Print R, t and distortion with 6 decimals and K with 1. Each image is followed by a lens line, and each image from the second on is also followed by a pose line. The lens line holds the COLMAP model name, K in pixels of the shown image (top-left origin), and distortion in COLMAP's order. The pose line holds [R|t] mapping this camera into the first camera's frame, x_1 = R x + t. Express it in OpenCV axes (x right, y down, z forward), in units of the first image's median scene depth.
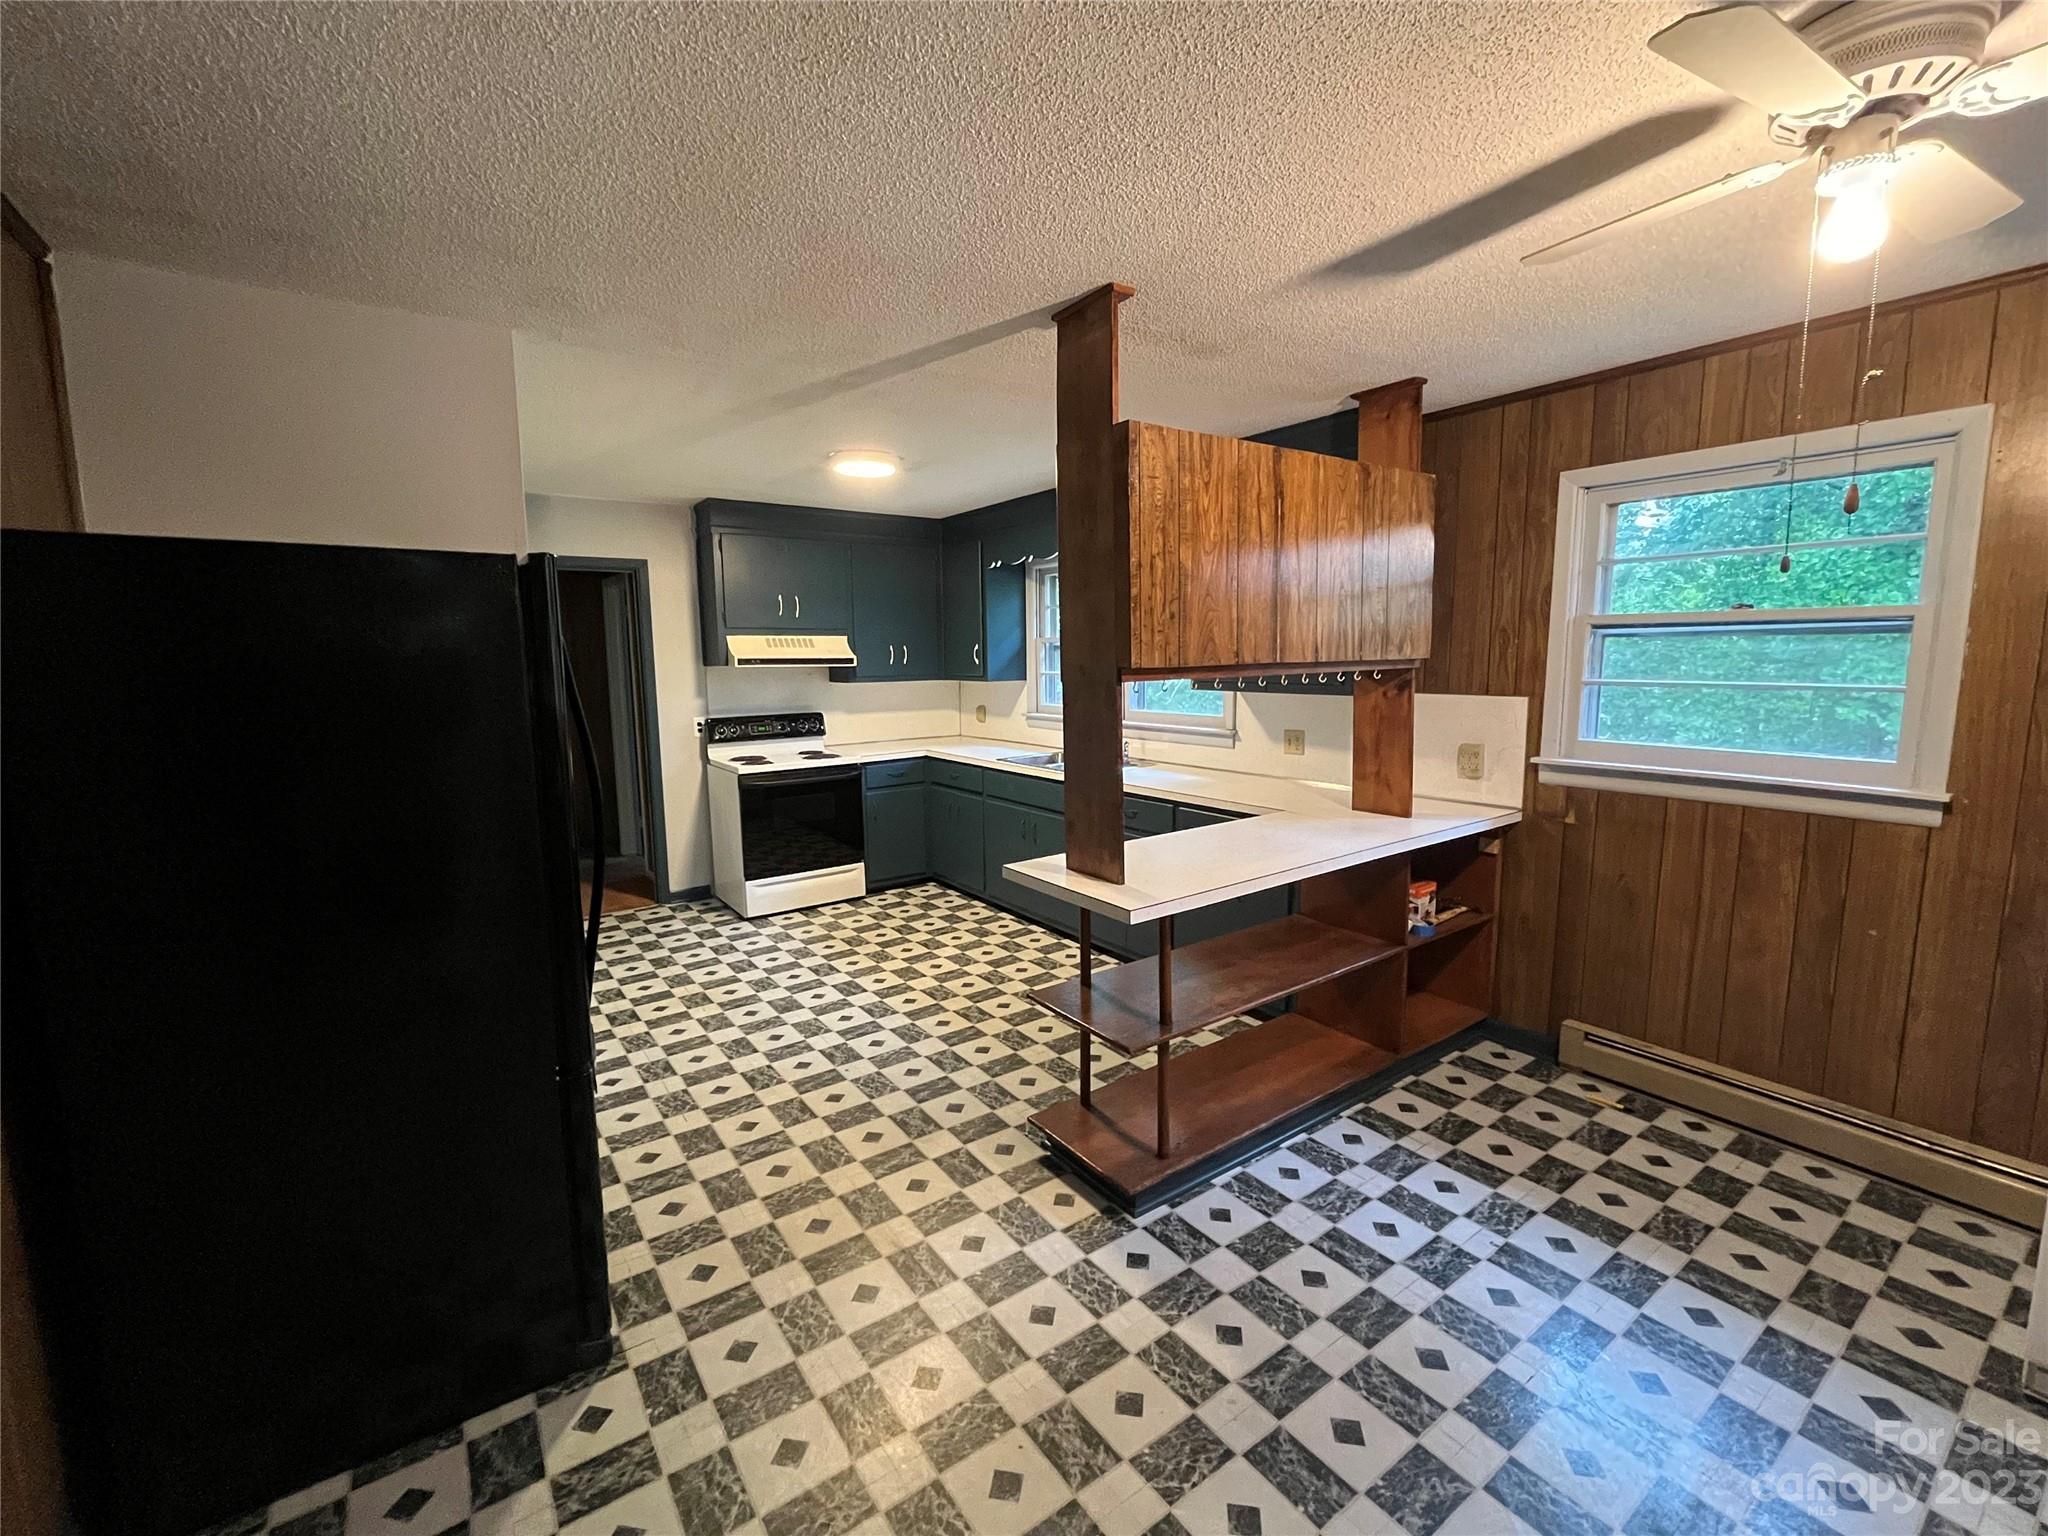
lens RADIAL K [[859.3, 0, 1015.7], [0, 859.3, 763.7], [0, 0, 1]] dist [0.000384, -0.000148]
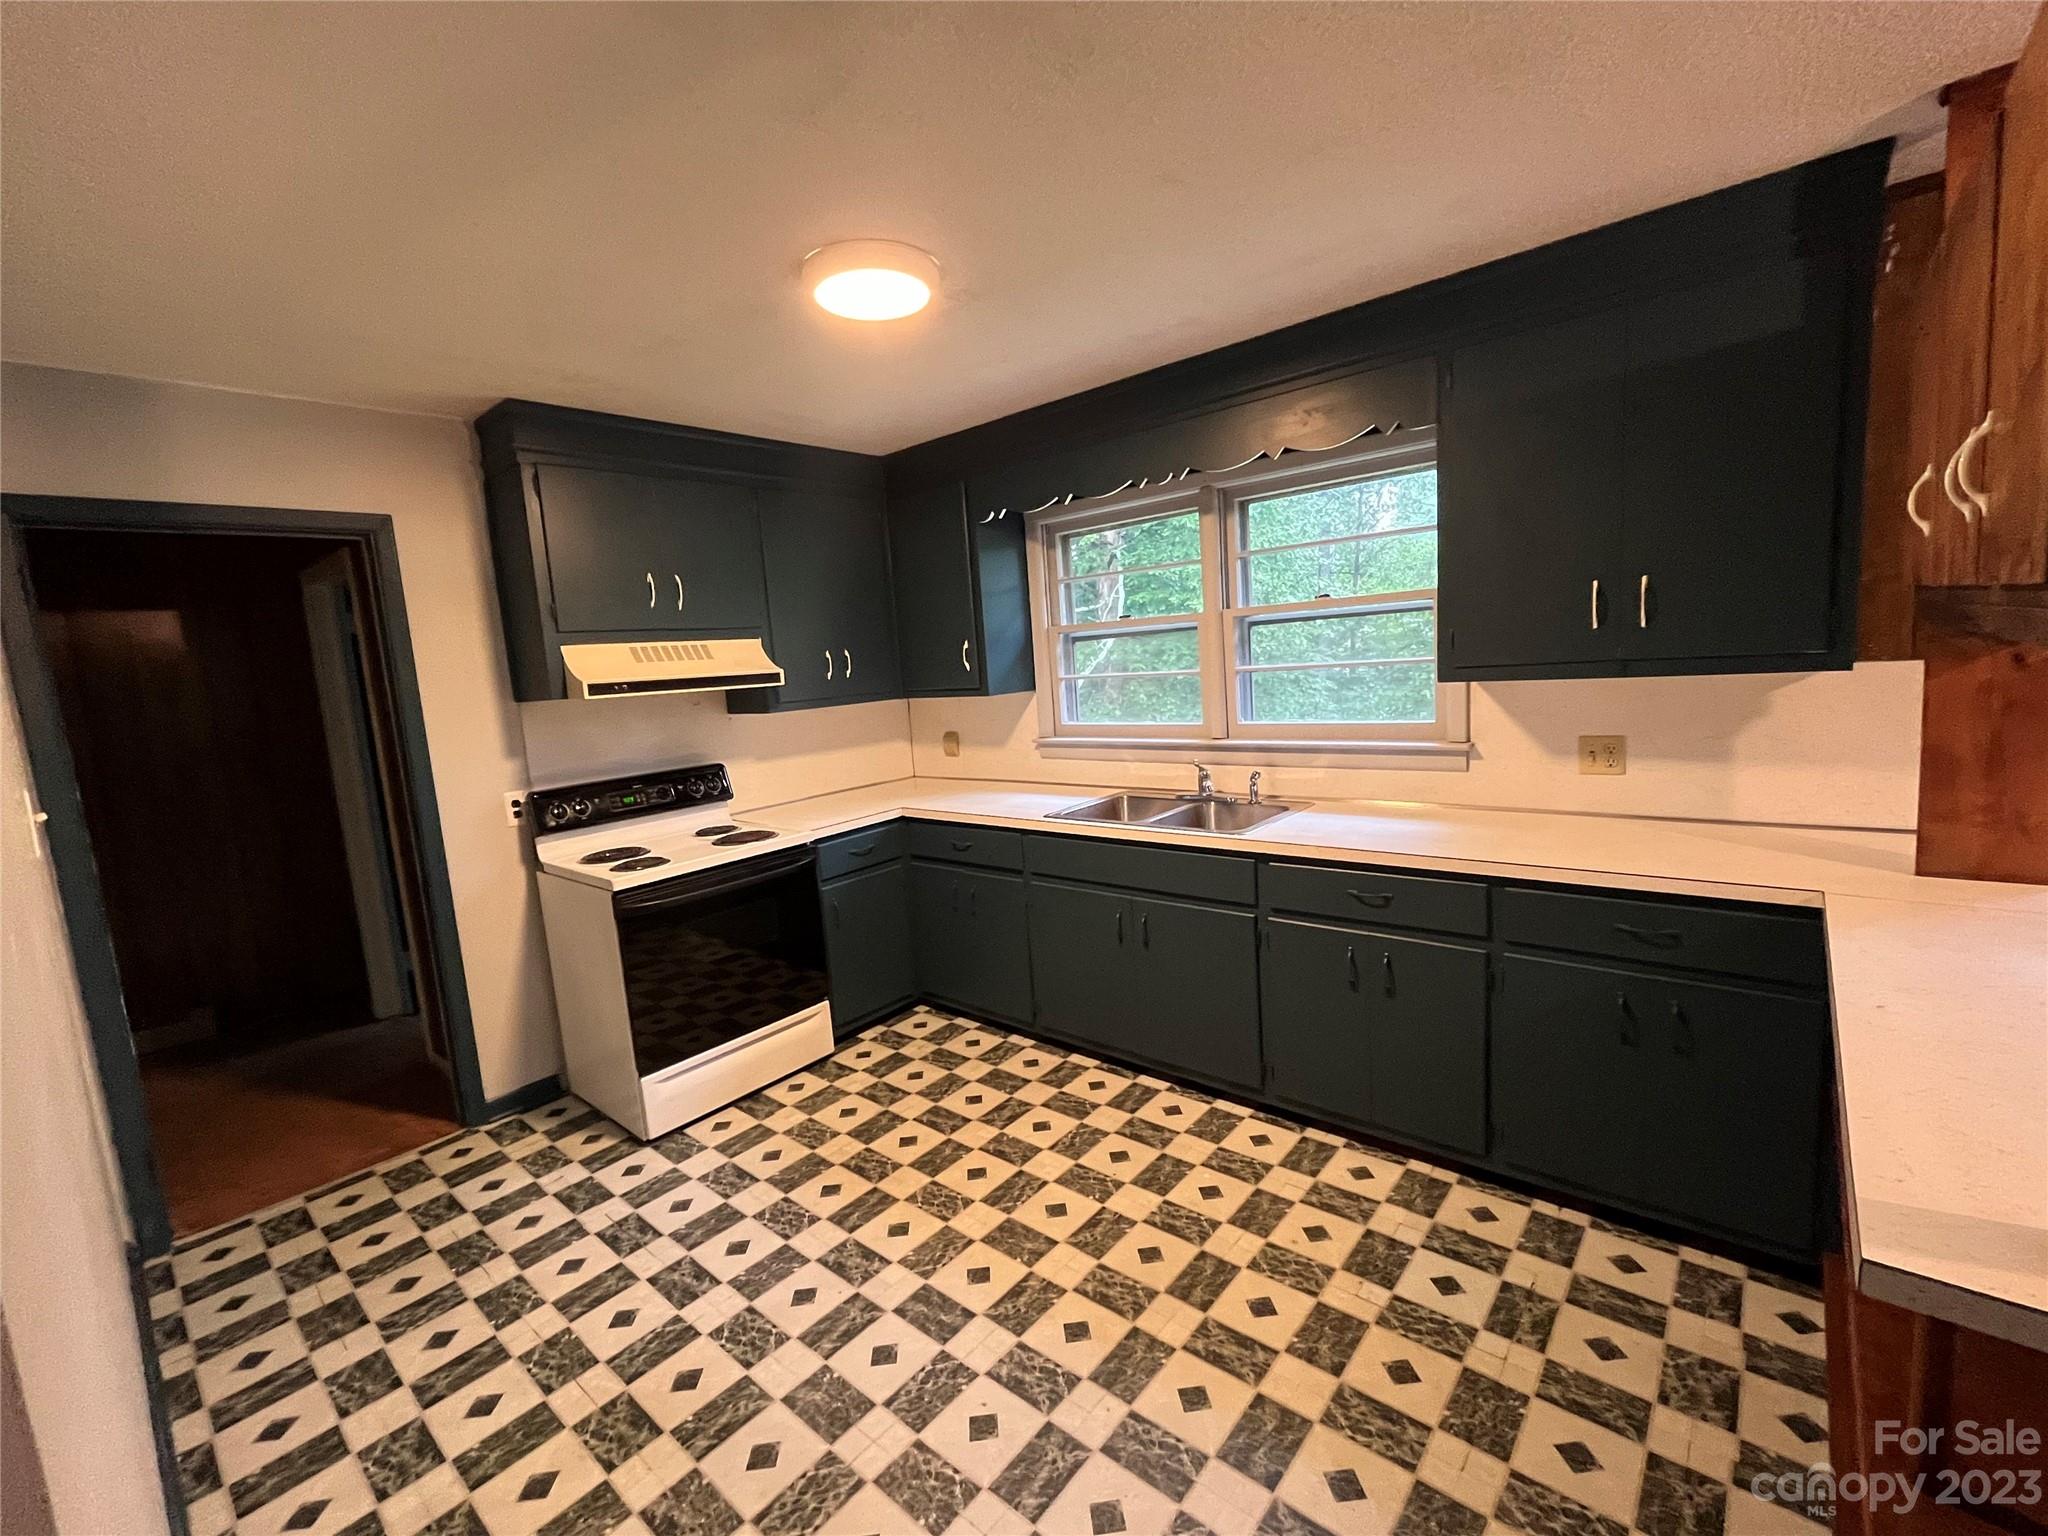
lens RADIAL K [[861.6, 0, 1027.2], [0, 861.6, 767.4], [0, 0, 1]] dist [-0.014251, 0.003564]
pose [[0.966740, -0.086502, 0.240688, -0.180357], [0.087752, 0.996127, 0.005543, -0.045046], [-0.240235, 0.015762, 0.970587, 0.376590]]
